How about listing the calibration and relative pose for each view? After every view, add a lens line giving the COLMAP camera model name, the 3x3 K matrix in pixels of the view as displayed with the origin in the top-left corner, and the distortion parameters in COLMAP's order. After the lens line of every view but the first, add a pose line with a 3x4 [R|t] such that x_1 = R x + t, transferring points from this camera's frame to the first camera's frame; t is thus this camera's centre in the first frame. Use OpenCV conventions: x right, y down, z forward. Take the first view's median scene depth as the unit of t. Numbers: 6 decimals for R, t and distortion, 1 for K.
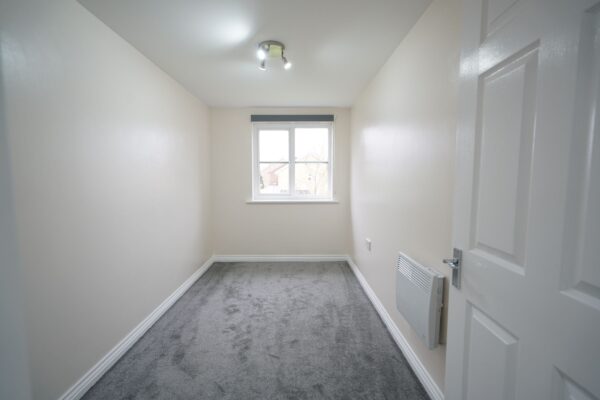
lens RADIAL K [[264.7, 0, 300.0], [0, 264.7, 200.0], [0, 0, 1]] dist [-0.000024, 0.000921]
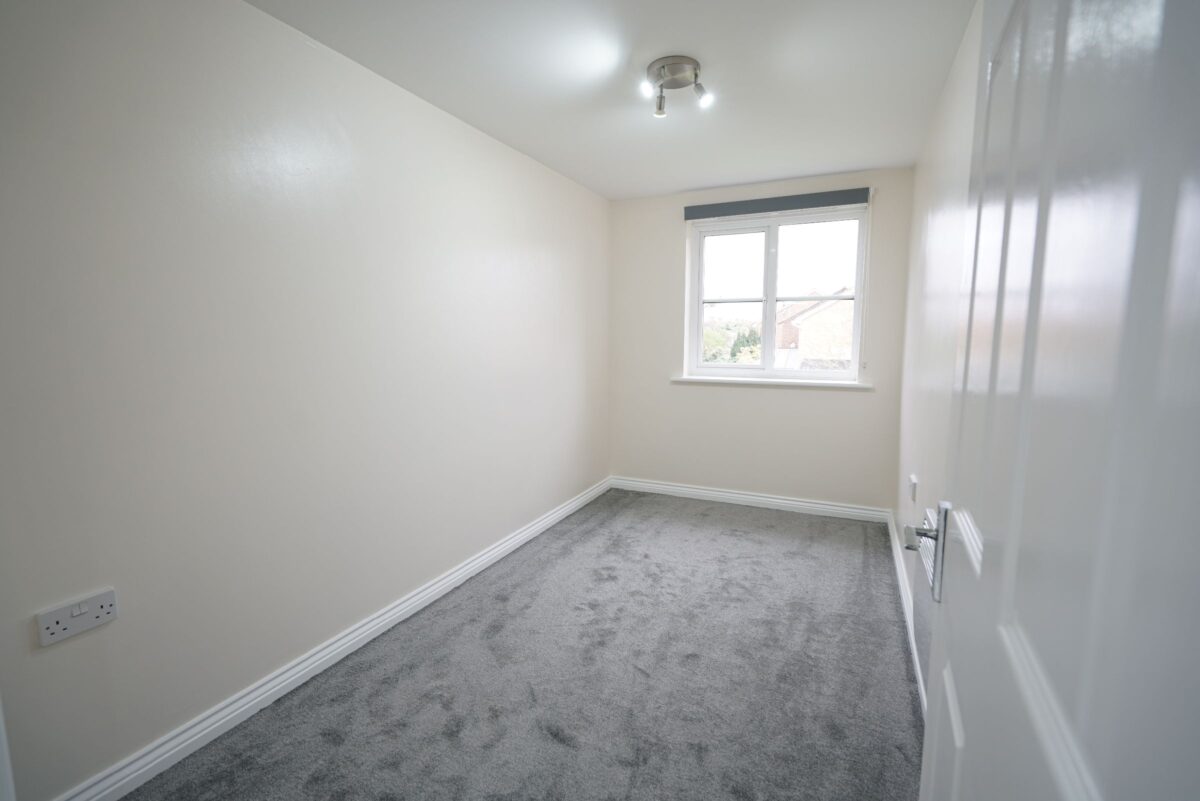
lens RADIAL K [[529.3, 0, 600.0], [0, 529.3, 400.5], [0, 0, 1]] dist [-0.000024, 0.000921]
pose [[0.902475, 0.052760, -0.427500, 0.183020], [-0.033976, 0.998097, 0.051454, -0.001331], [0.429401, -0.031911, 0.902550, 0.018088]]
